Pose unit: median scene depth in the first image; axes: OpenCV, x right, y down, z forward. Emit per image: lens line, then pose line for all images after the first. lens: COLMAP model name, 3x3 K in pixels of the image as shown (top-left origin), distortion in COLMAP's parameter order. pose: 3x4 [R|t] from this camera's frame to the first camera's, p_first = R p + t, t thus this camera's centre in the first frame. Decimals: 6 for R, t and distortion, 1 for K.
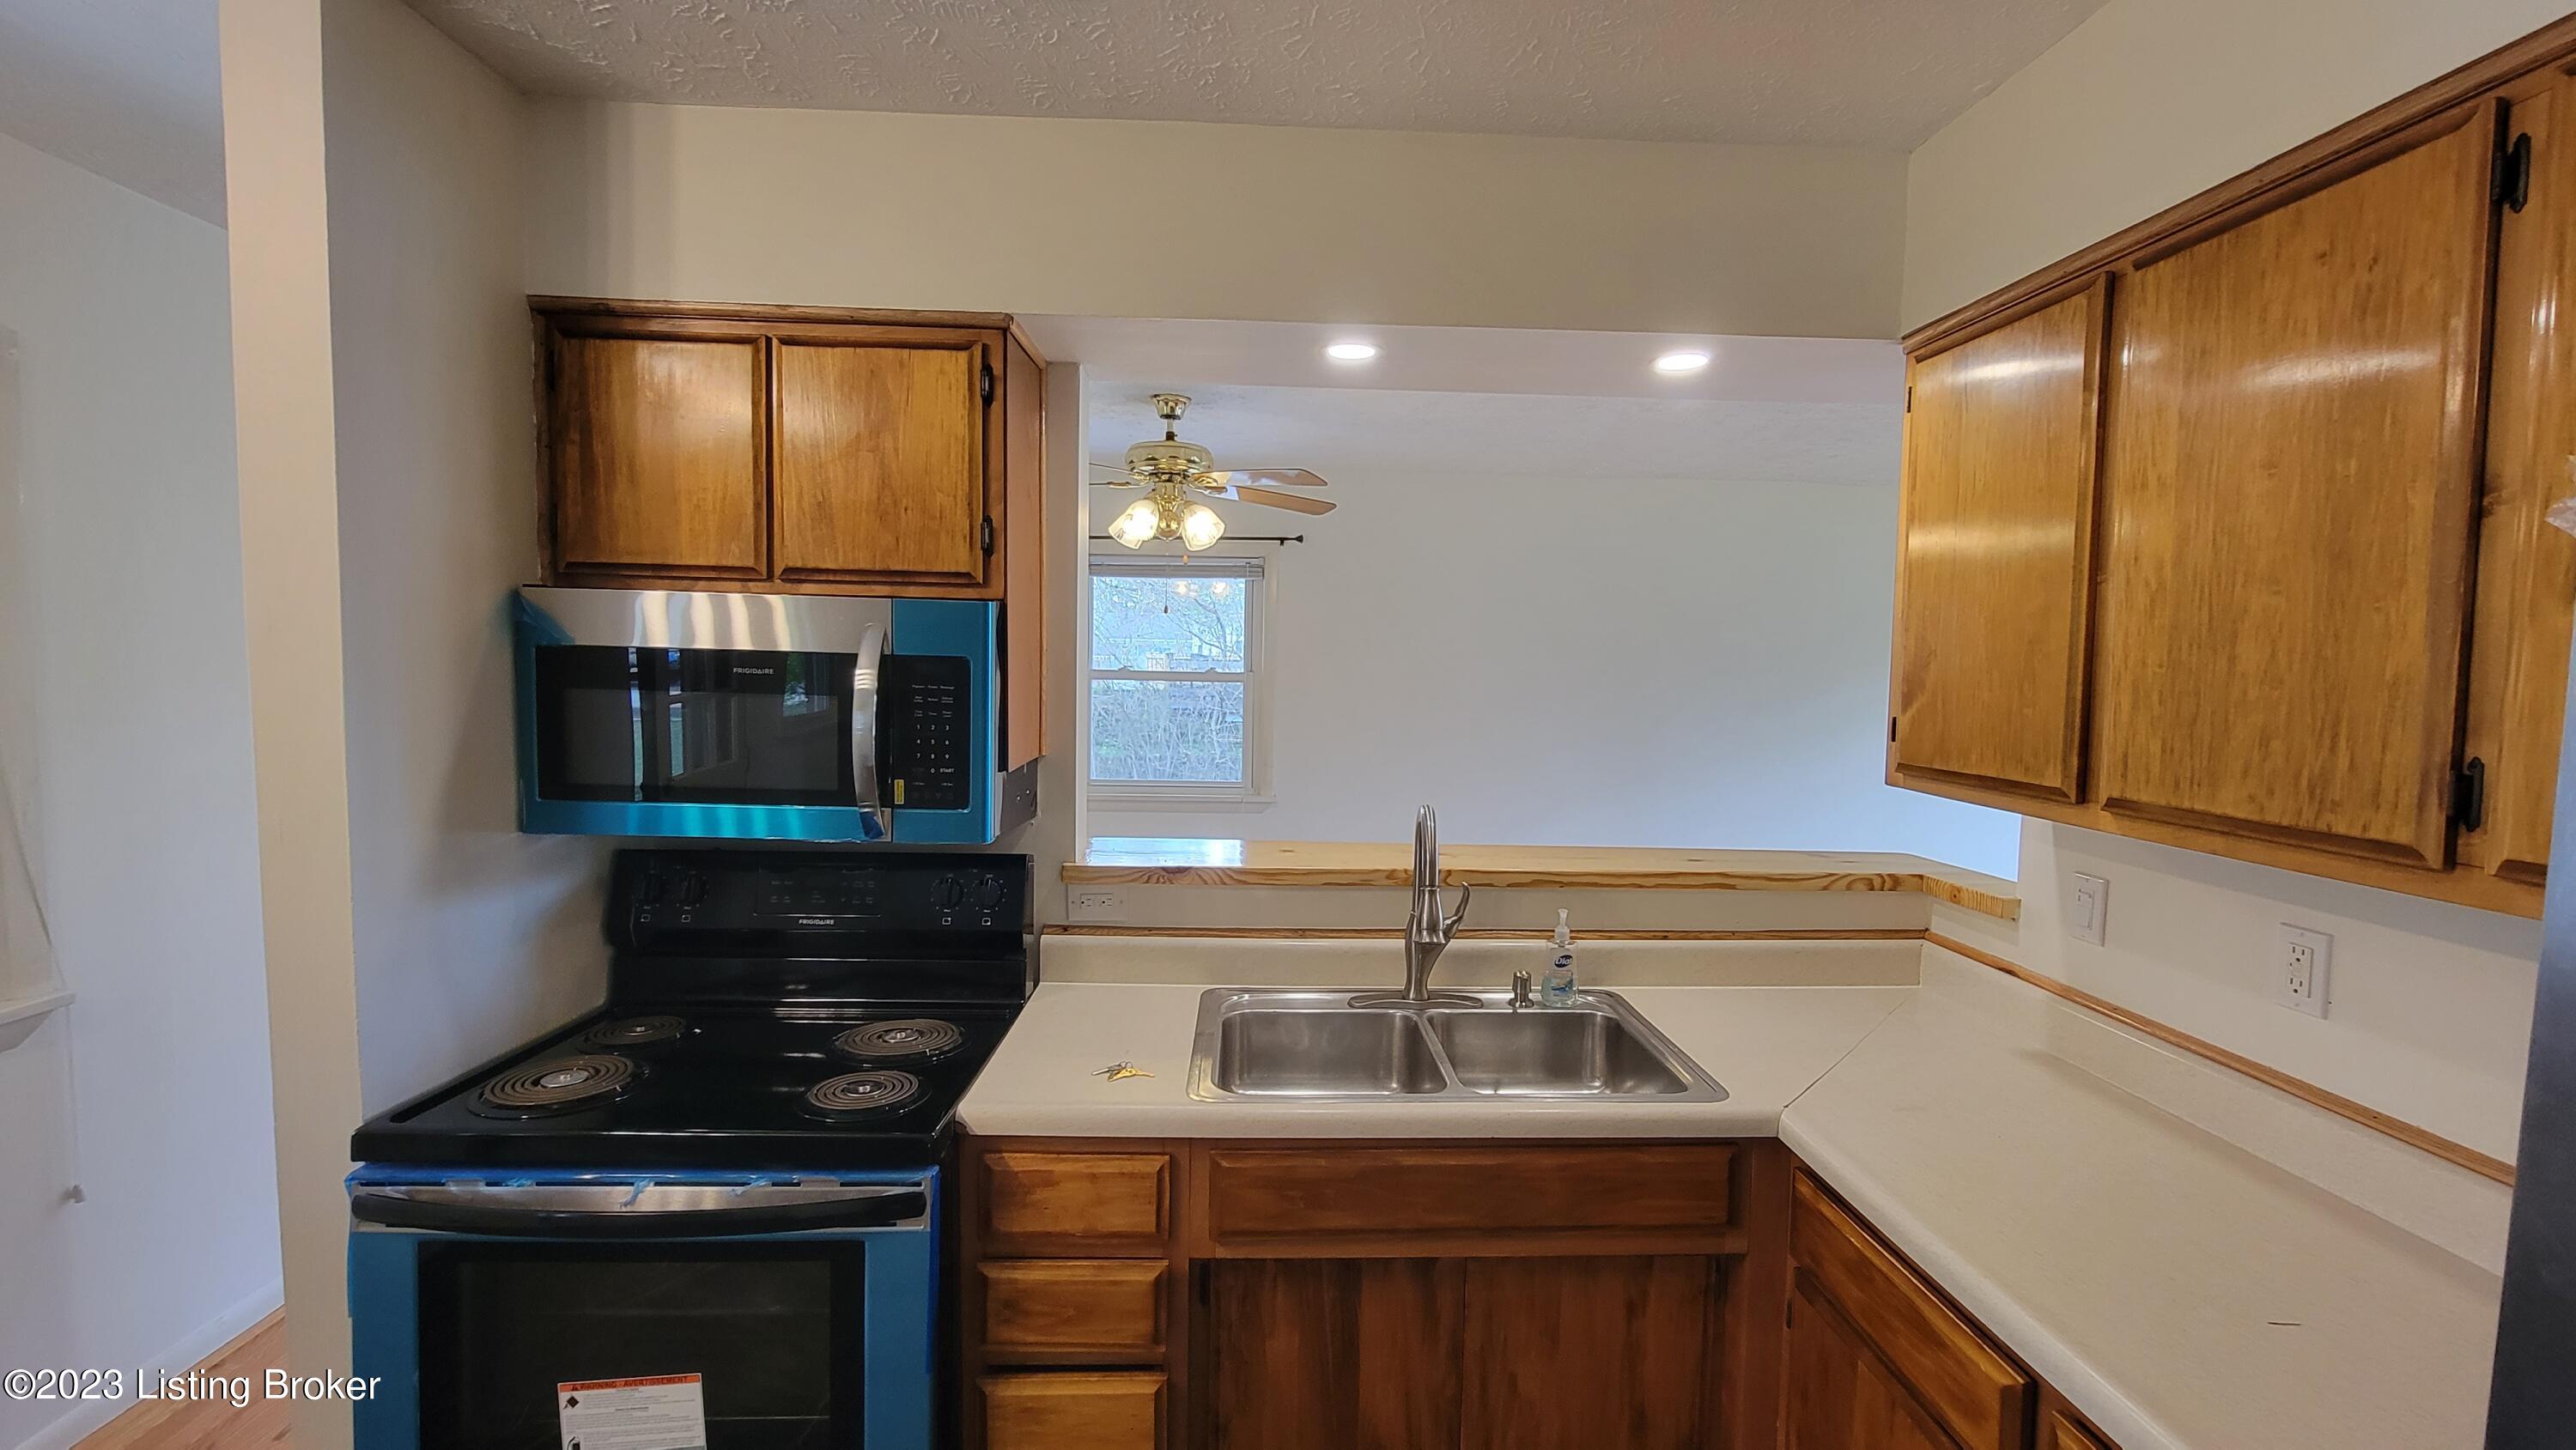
lens RADIAL K [[1051.7, 0, 1284.5], [0, 1051.7, 724.8], [0, 0, 1]] dist [-0.005431, -0.000835]
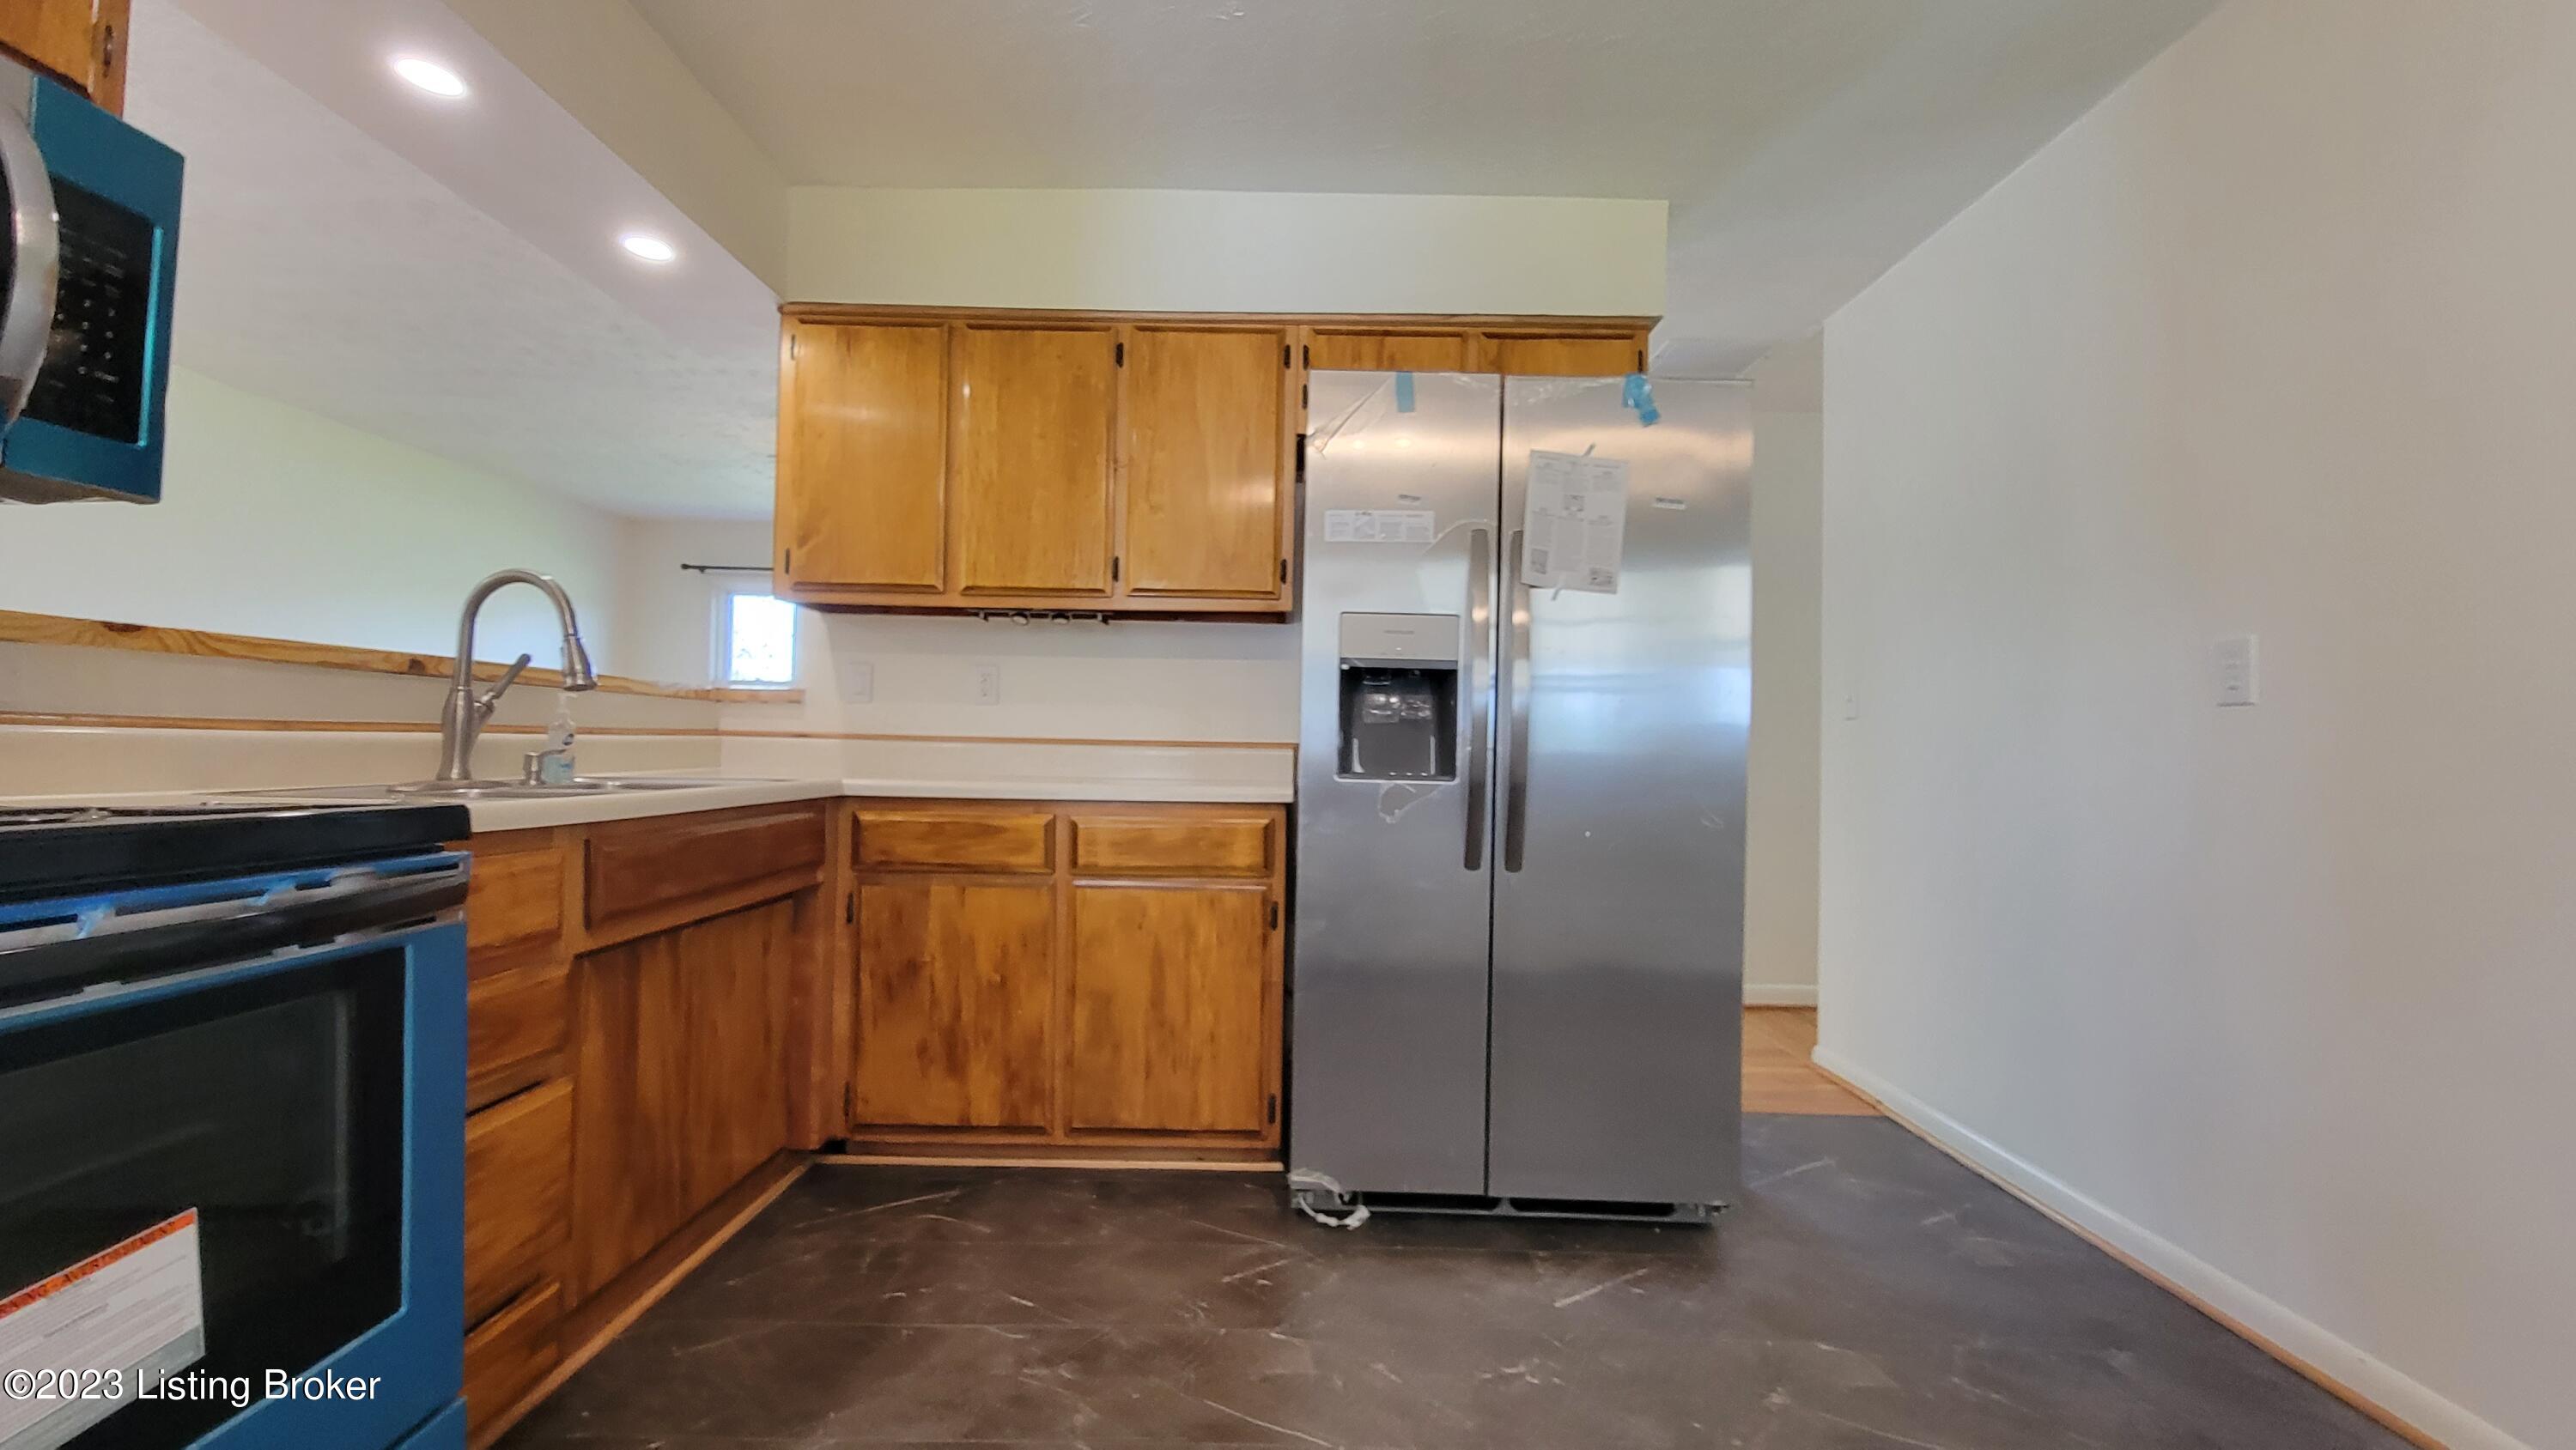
lens RADIAL K [[1051.7, 0, 1291.2], [0, 1051.7, 729.1], [0, 0, 1]] dist [-0.005431, -0.000835]
pose [[0.038455, 0.000485, 0.999260, -1.055475], [0.043374, 0.999057, -0.002154, 0.331206], [-0.998319, 0.043425, 0.038397, 0.281377]]
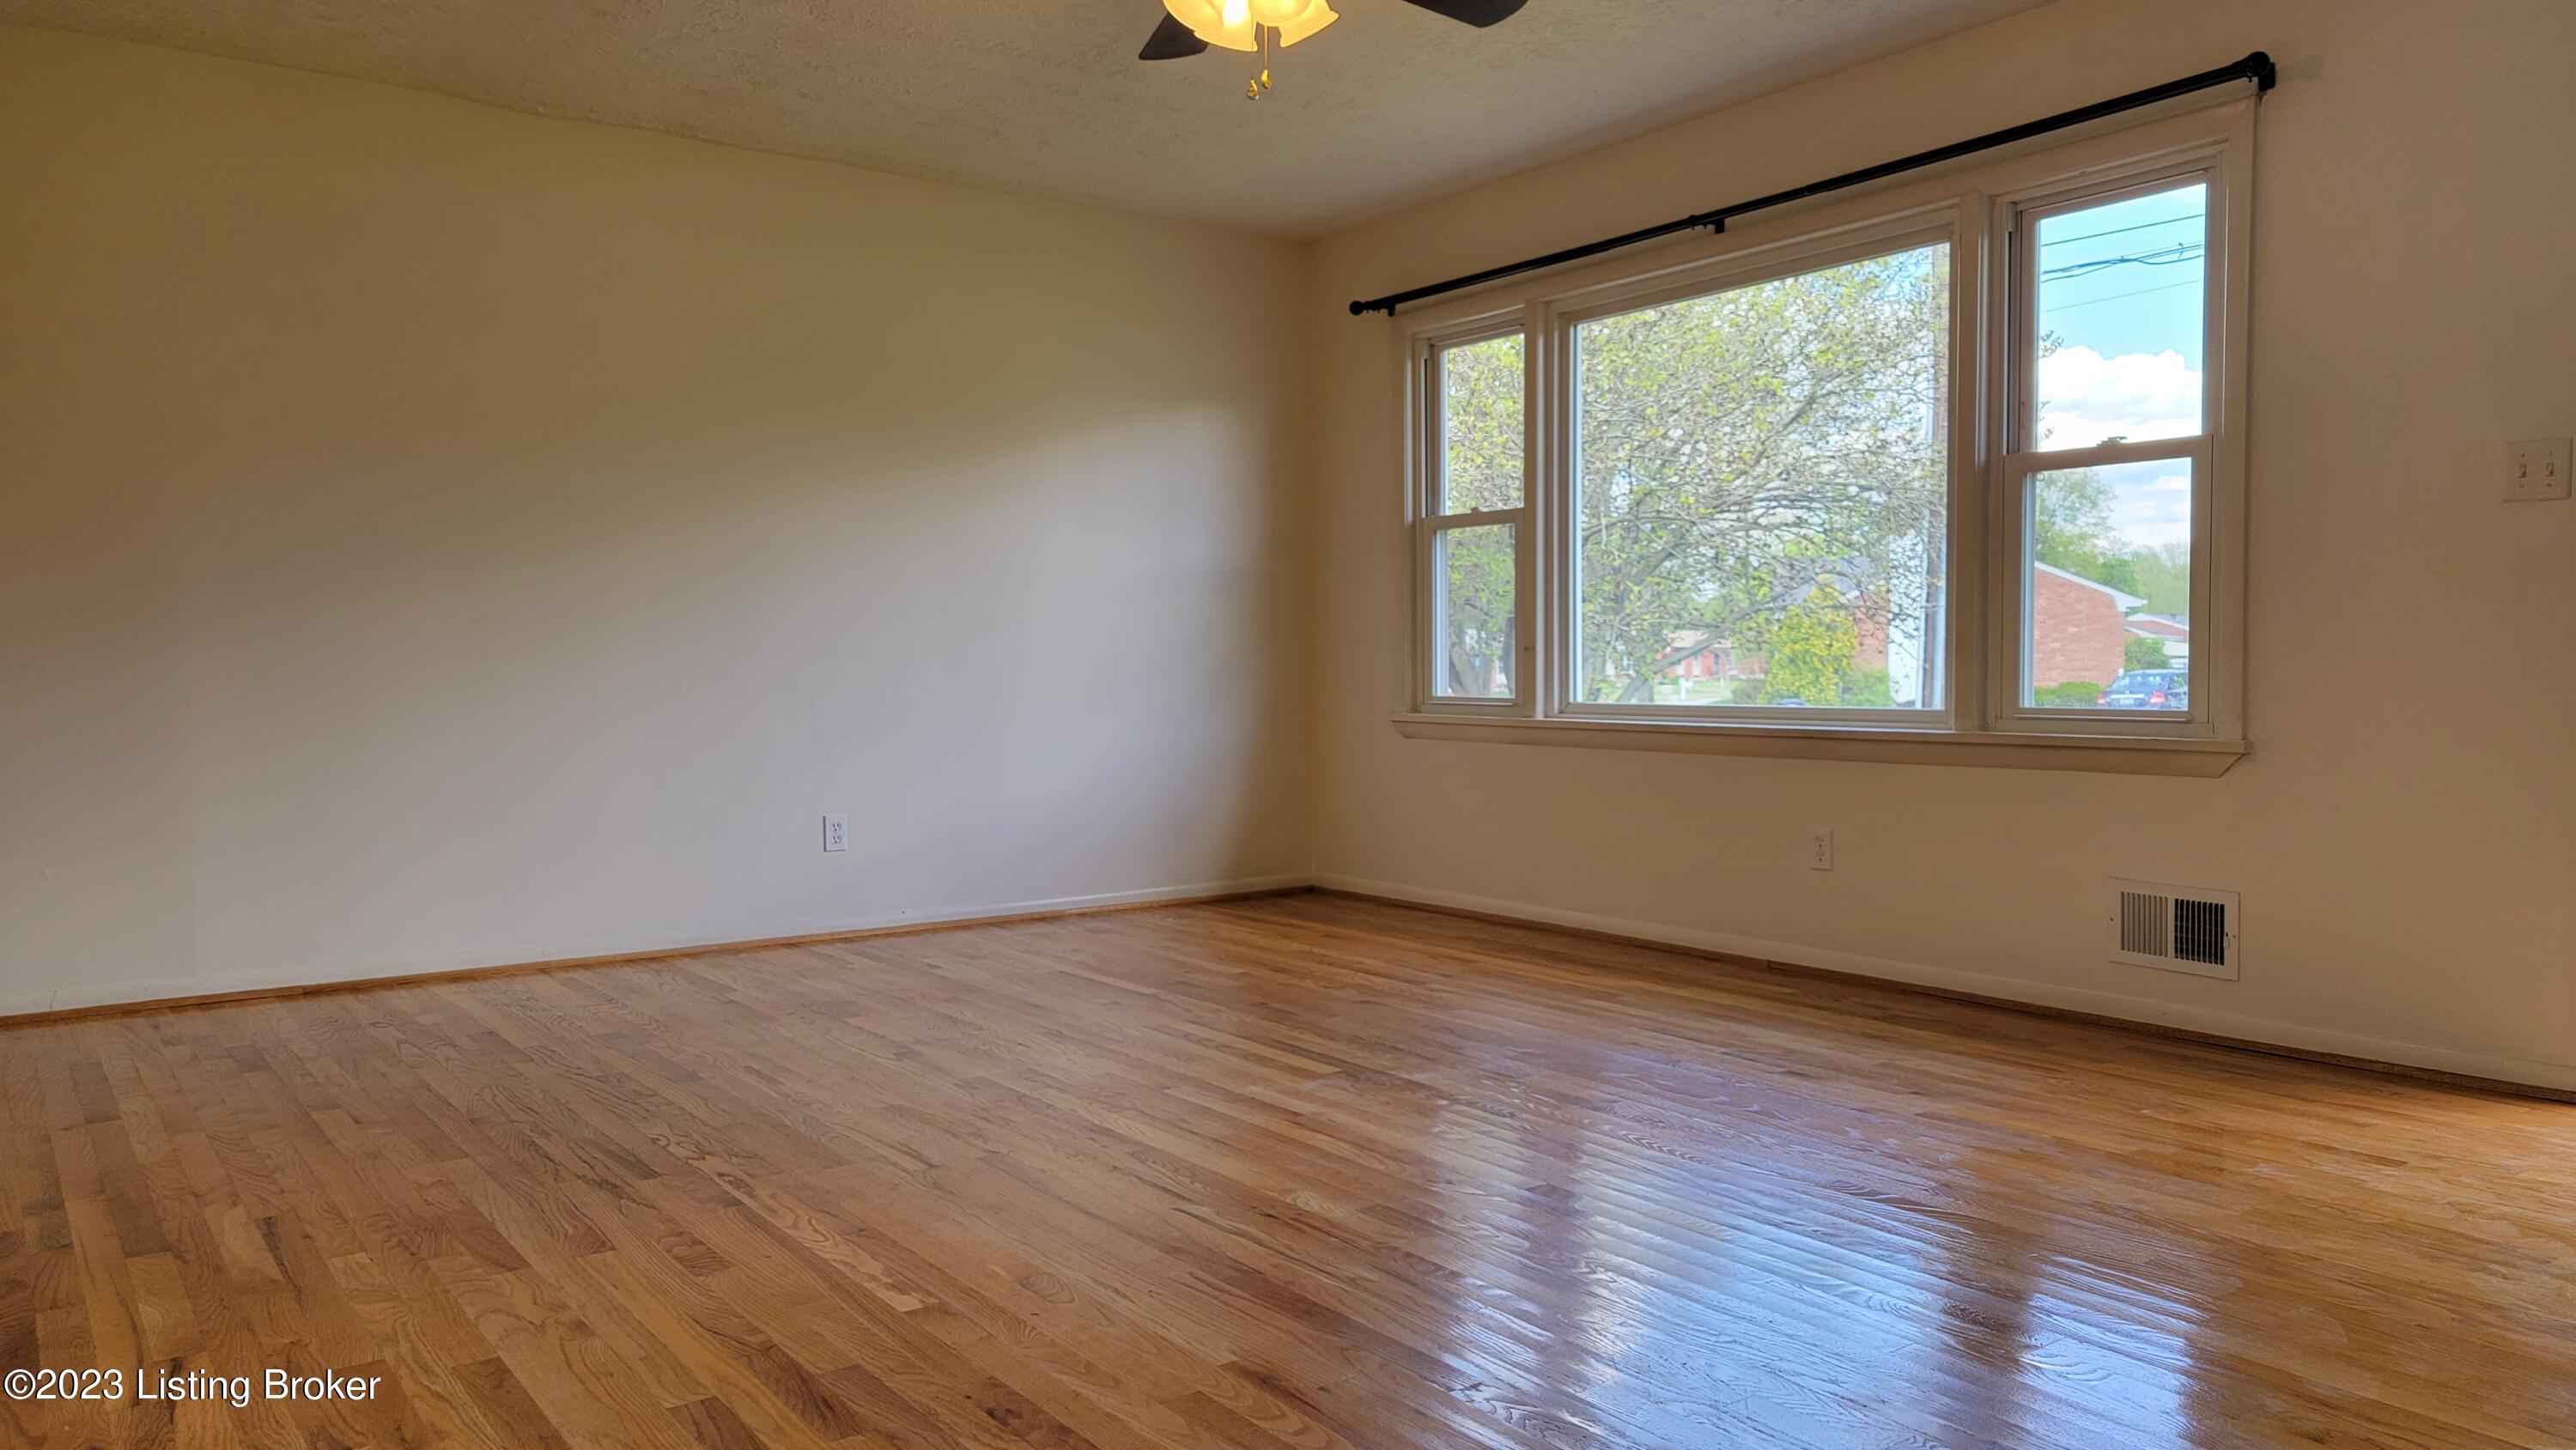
lens RADIAL K [[1777.4, 0, 1290.1], [0, 1777.4, 712.7], [0, 0, 1]] dist [0.049403, -0.018734]
pose [[0.833545, -0.047022, 0.550448, 1.036744], [0.062227, 0.998022, -0.008975, 0.461282], [-0.548937, 0.041734, 0.834822, -0.253812]]
